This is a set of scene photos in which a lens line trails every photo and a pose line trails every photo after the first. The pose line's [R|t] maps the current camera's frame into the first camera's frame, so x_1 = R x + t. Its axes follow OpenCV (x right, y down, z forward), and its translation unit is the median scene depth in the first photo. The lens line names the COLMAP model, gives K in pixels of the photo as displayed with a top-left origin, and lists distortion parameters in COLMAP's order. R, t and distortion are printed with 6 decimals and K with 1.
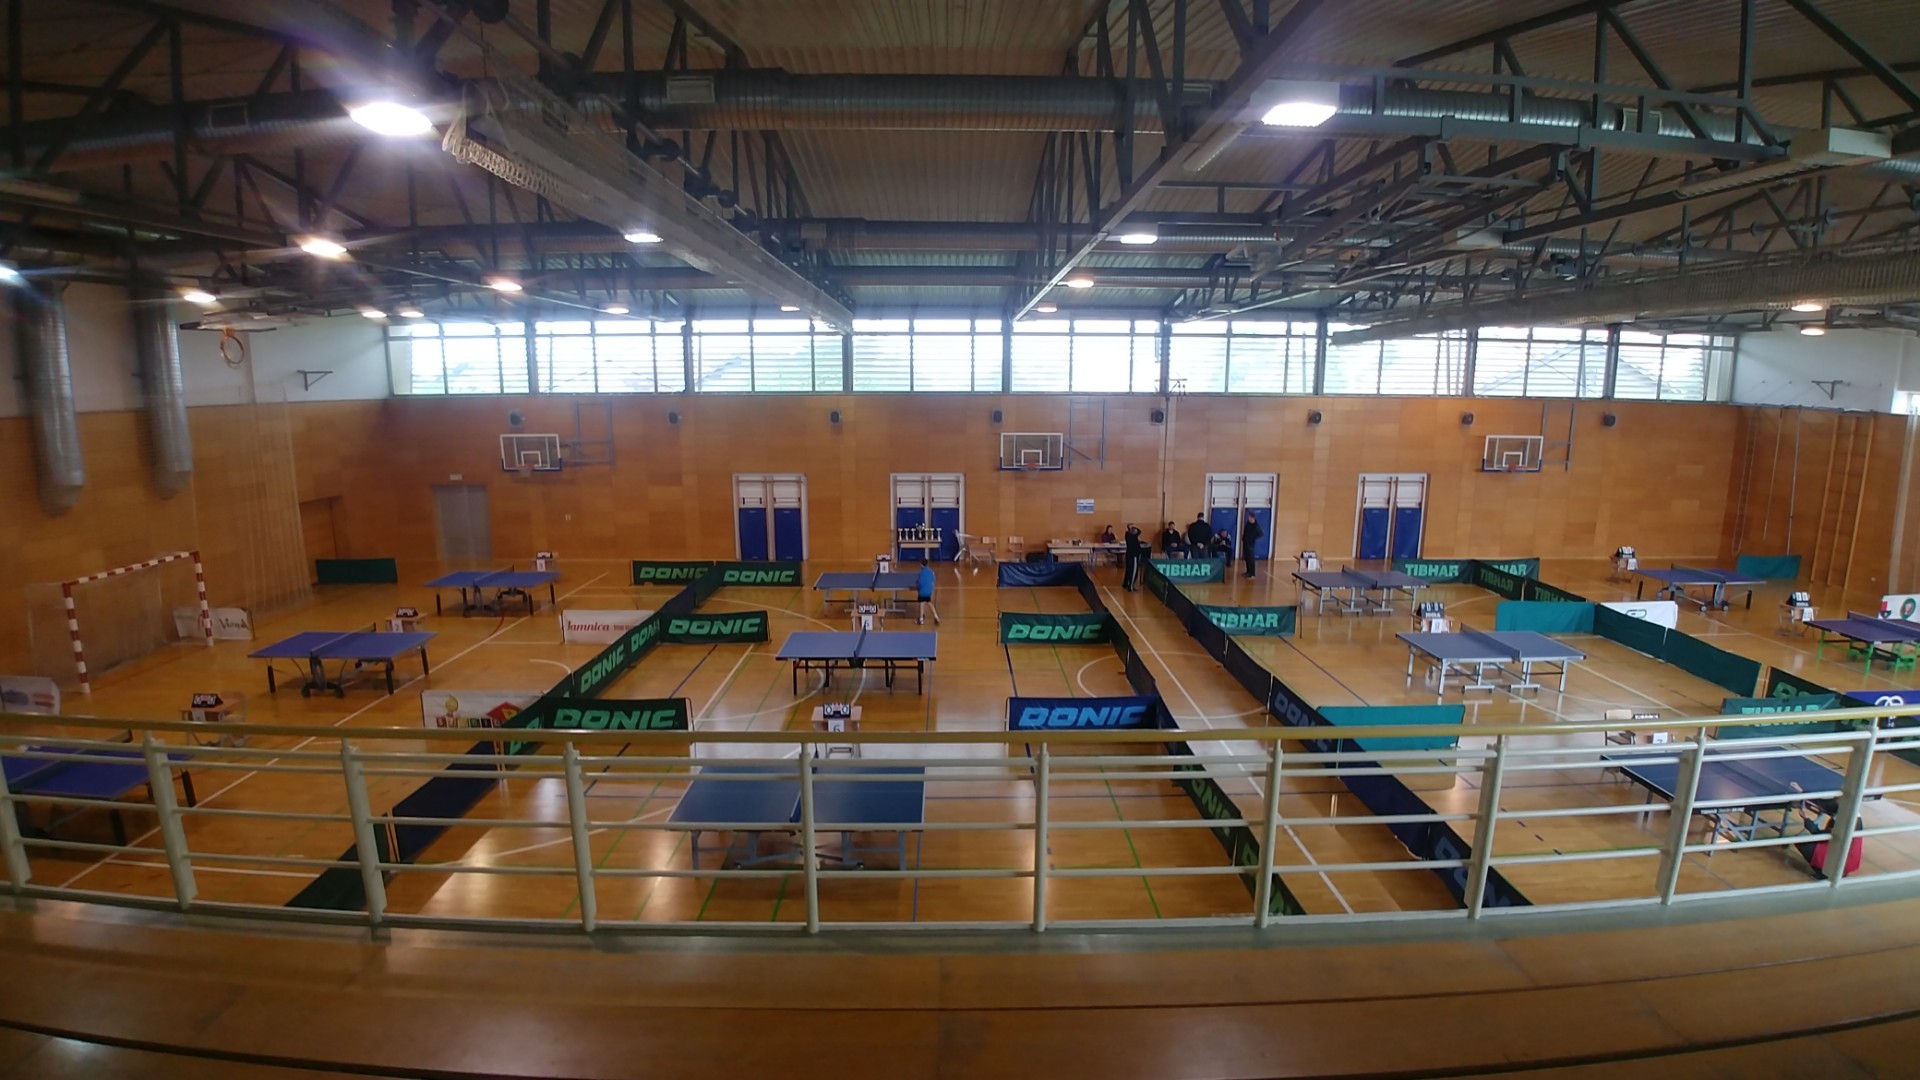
lens RADIAL K [[861.9, 0, 952.9], [0, 861.9, 540.8], [0, 0, 1]] dist [-0.059244, -0.013040]
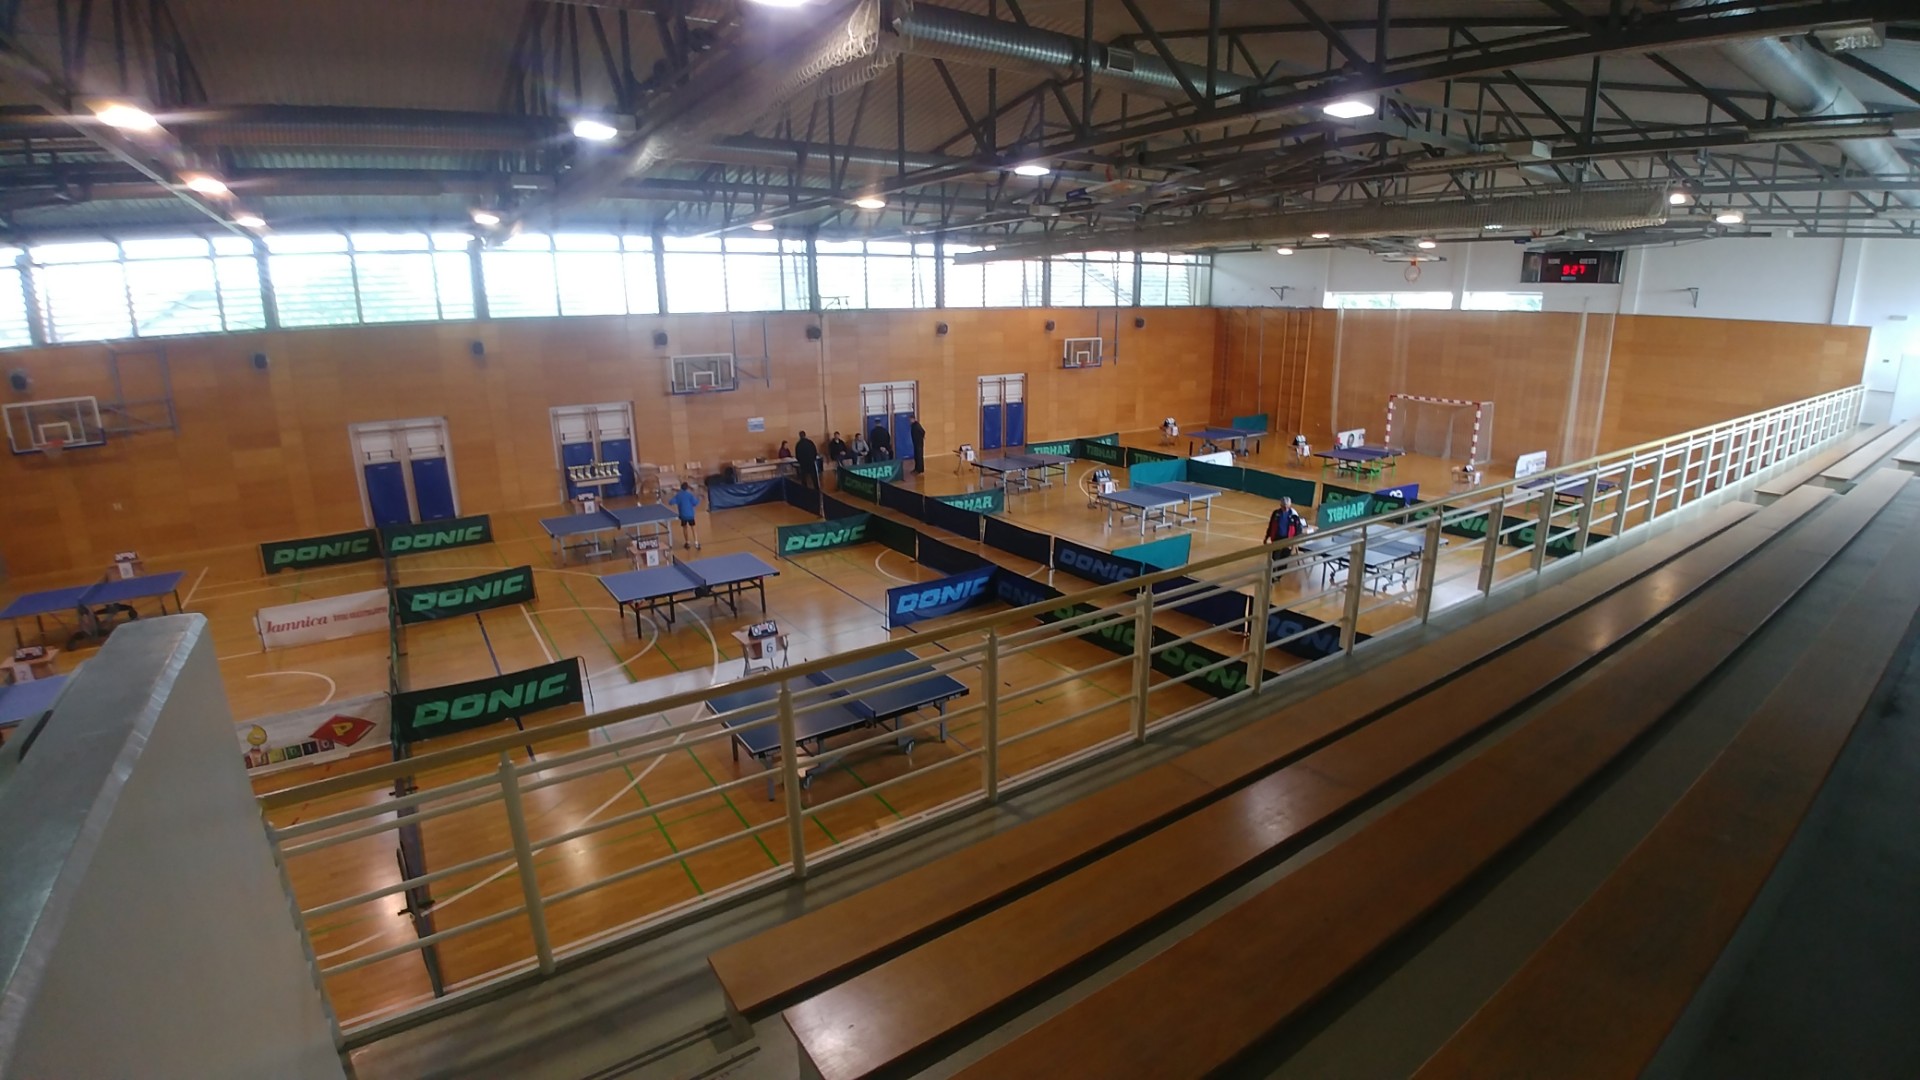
lens RADIAL K [[861.9, 0, 952.9], [0, 861.9, 540.8], [0, 0, 1]] dist [-0.059244, -0.013040]
pose [[0.832269, -0.156002, 0.531969, -0.220785], [0.107509, 0.986791, 0.121183, -0.002639], [-0.543847, -0.043665, 0.838048, 0.013590]]
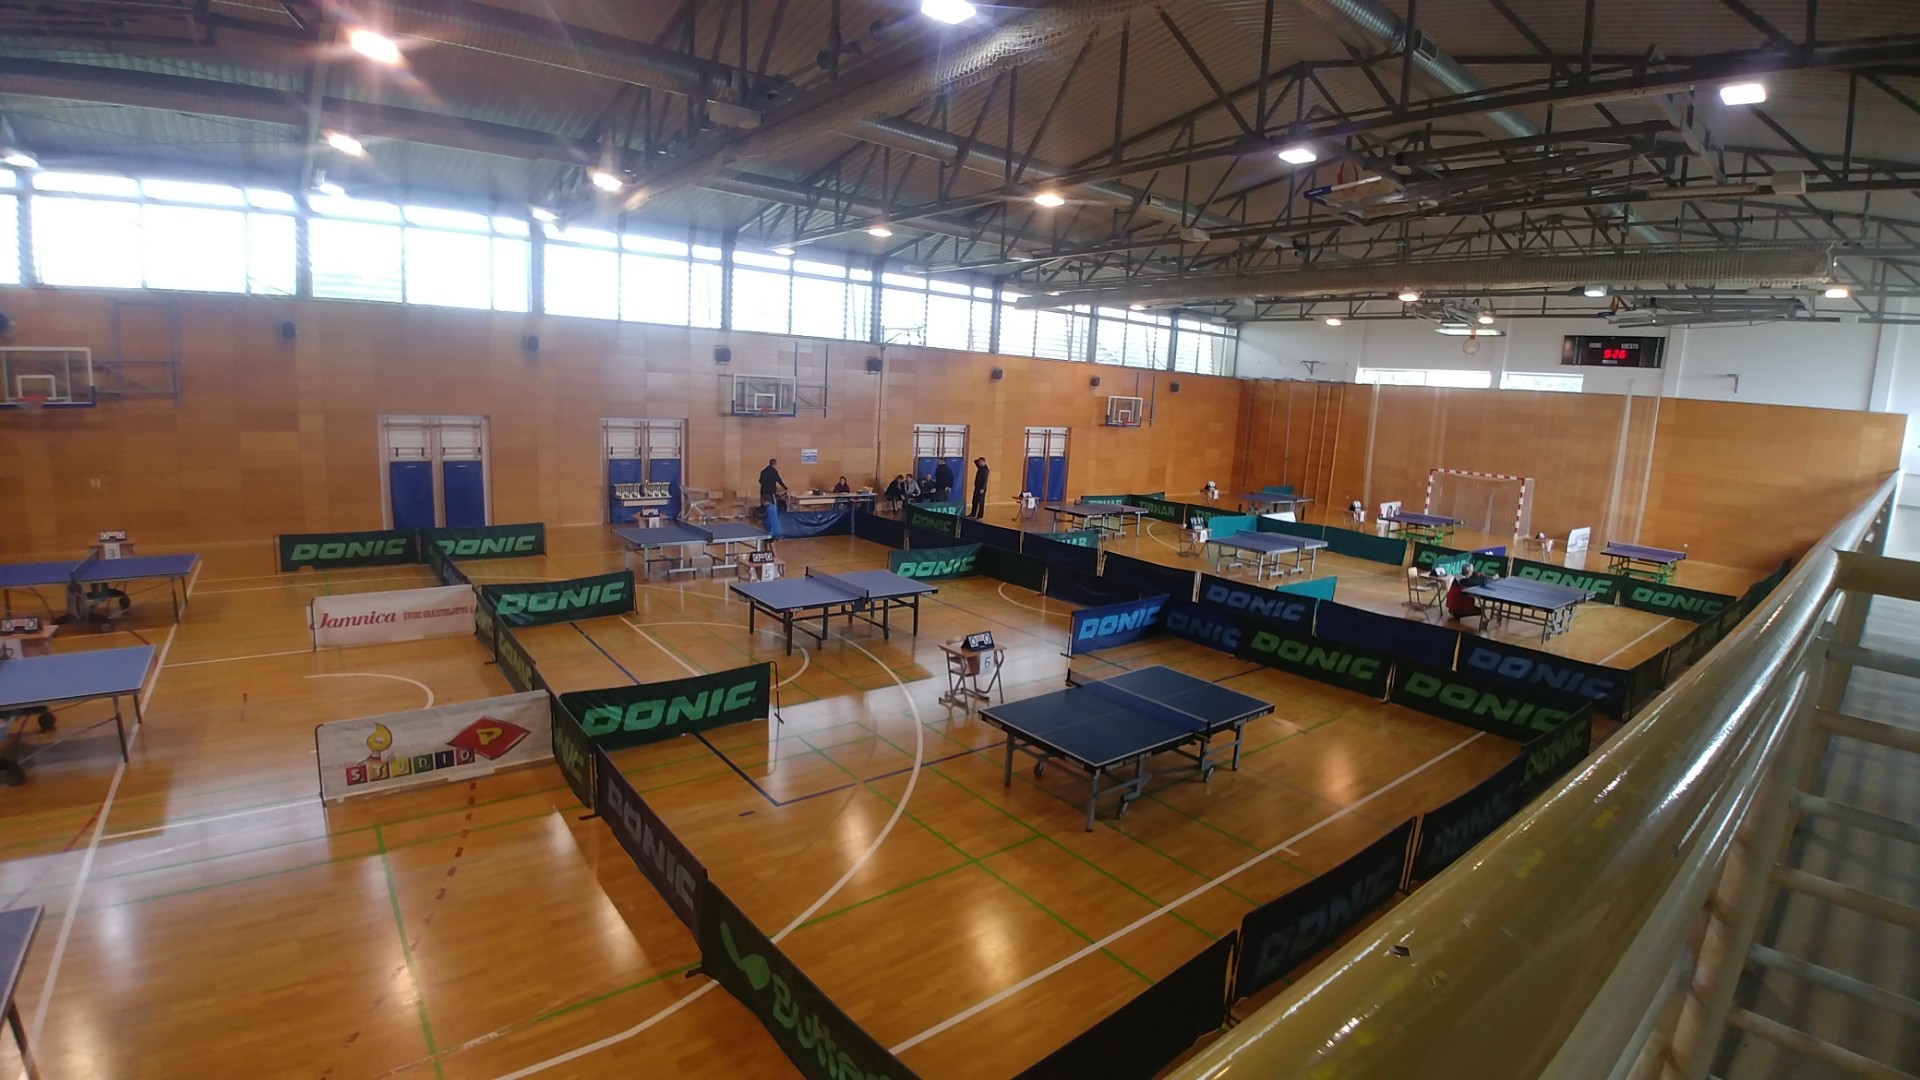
lens RADIAL K [[861.9, 0, 952.9], [0, 861.9, 540.8], [0, 0, 1]] dist [-0.059244, -0.013040]
pose [[0.786575, -0.062719, 0.614302, -0.320958], [0.053332, 0.998011, 0.033606, 0.030736], [-0.615188, 0.006328, 0.788355, 0.154505]]
